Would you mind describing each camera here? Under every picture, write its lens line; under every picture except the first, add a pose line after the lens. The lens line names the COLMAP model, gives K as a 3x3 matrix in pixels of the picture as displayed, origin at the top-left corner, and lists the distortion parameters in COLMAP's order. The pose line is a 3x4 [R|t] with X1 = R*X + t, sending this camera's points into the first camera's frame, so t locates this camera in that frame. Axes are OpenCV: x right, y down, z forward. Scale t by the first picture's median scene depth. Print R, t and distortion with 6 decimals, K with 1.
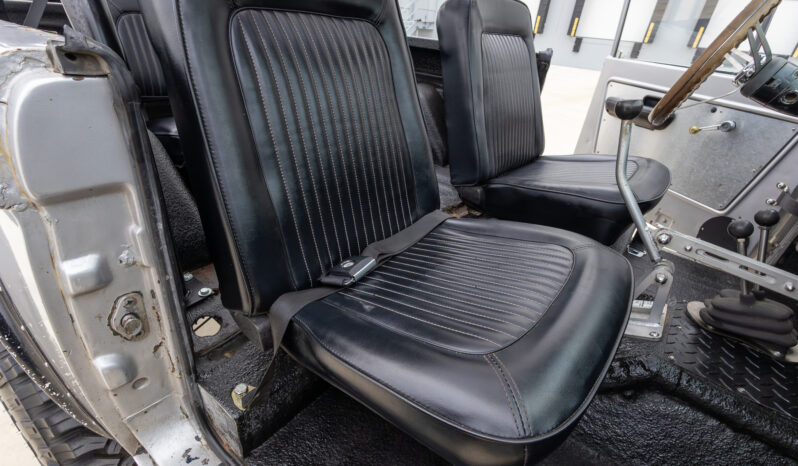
lens RADIAL K [[373.9, 0, 398.9], [0, 373.9, 235.3], [0, 0, 1]] dist [0.001583, 0.000167]
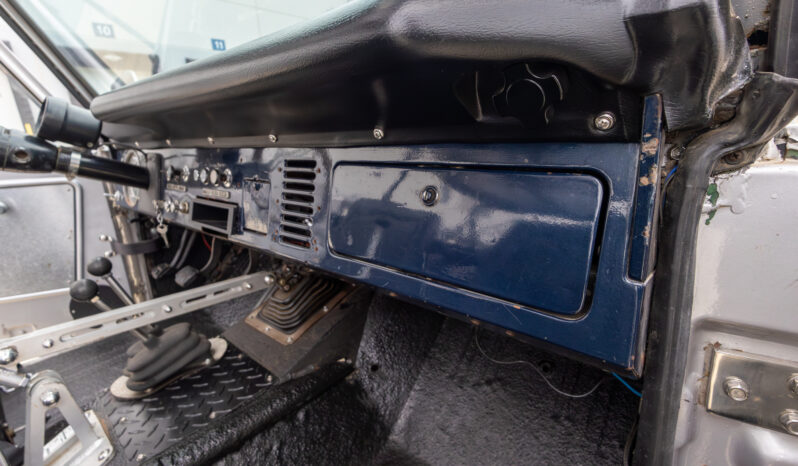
lens RADIAL K [[373.9, 0, 398.9], [0, 373.9, 235.3], [0, 0, 1]] dist [0.001583, 0.000167]
pose [[0.047427, -0.362165, 0.930907, 0.183817], [0.545531, 0.790082, 0.279584, 0.034878], [-0.836748, 0.494578, 0.235043, 0.128103]]
